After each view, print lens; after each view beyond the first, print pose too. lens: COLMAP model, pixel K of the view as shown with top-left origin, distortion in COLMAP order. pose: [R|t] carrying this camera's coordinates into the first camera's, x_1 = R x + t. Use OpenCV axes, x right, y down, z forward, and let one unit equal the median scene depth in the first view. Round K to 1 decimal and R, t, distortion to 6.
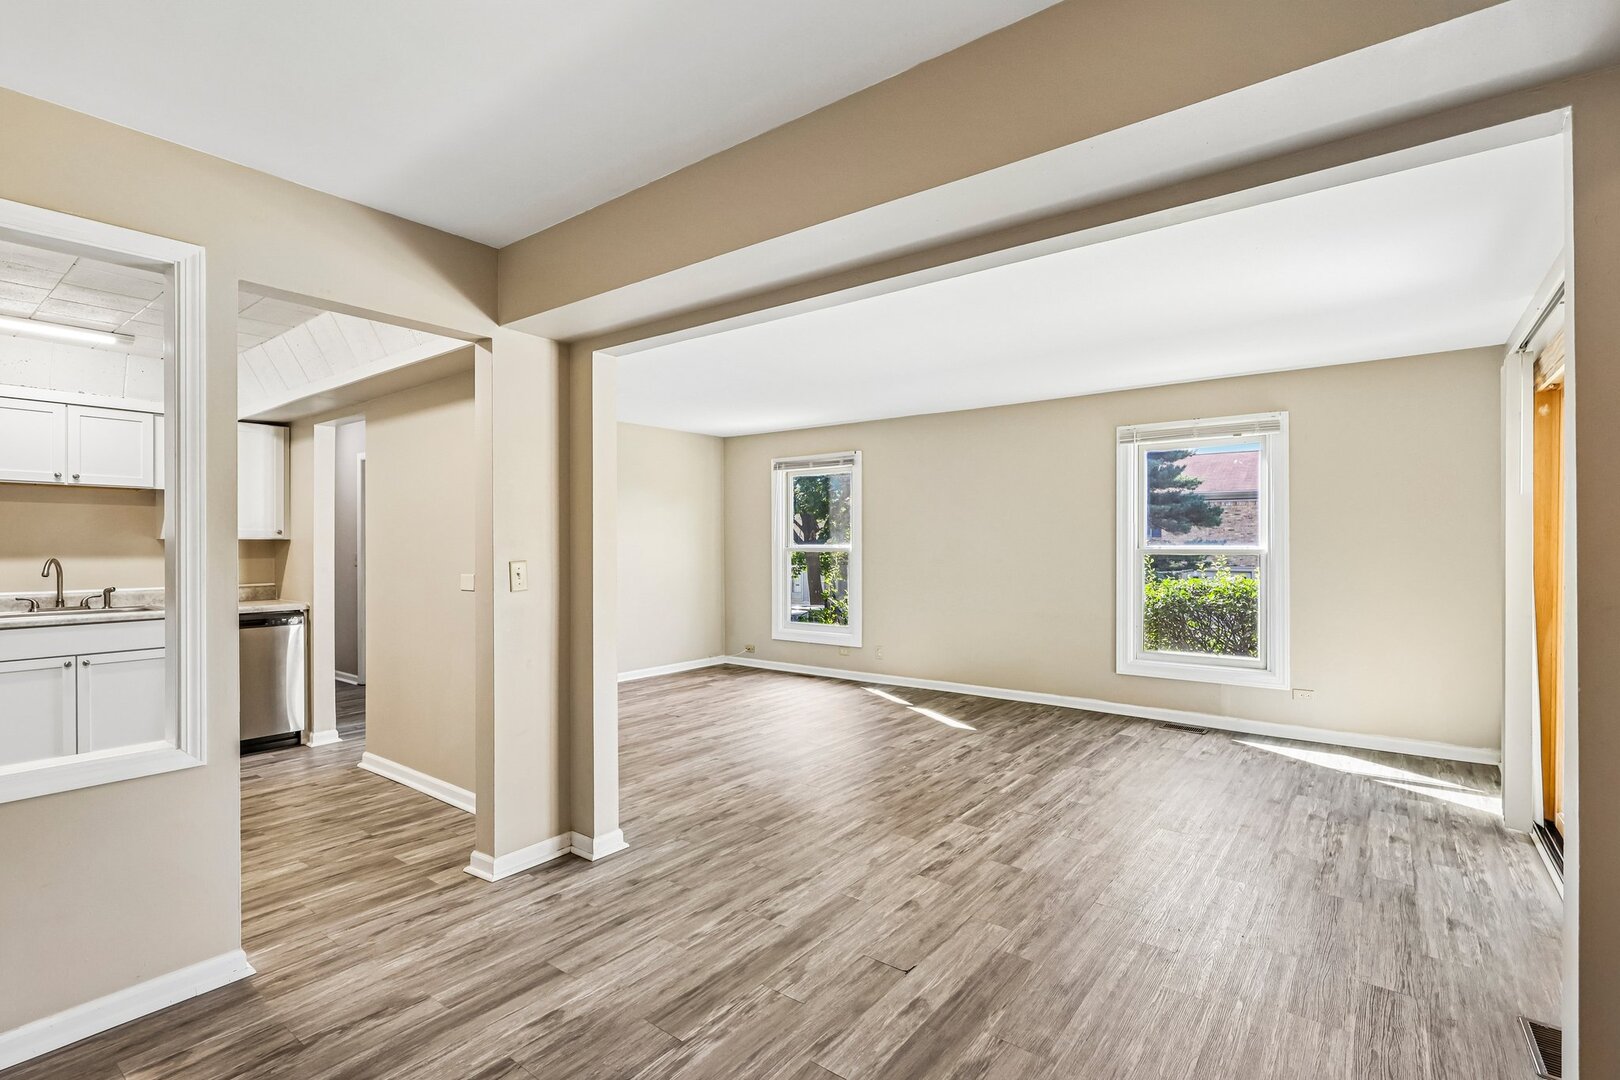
lens RADIAL K [[753.8, 0, 796.0], [0, 753.8, 547.8], [0, 0, 1]] dist [-0.004326, 0.000567]
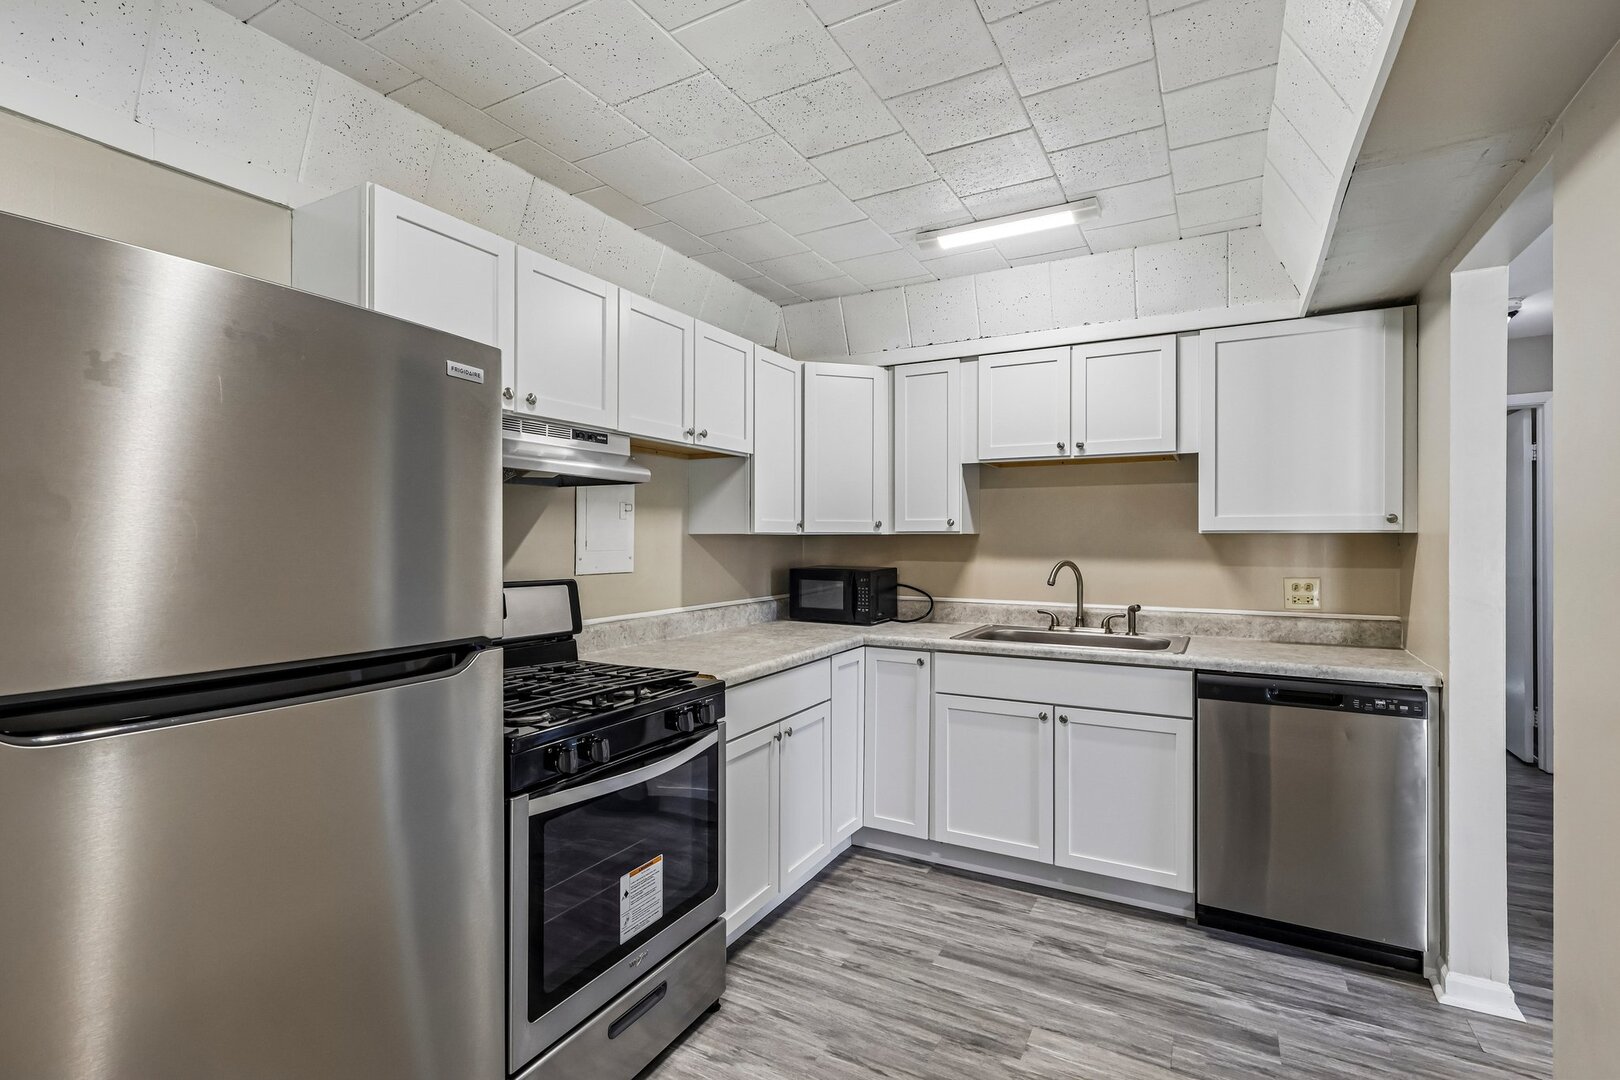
lens RADIAL K [[753.8, 0, 808.1], [0, 753.8, 535.1], [0, 0, 1]] dist [-0.004326, 0.000567]
pose [[0.158579, -0.003140, -0.987341, -0.281482], [-0.006433, 0.999970, -0.004214, -0.005668], [0.987325, 0.007020, 0.158554, 0.593074]]
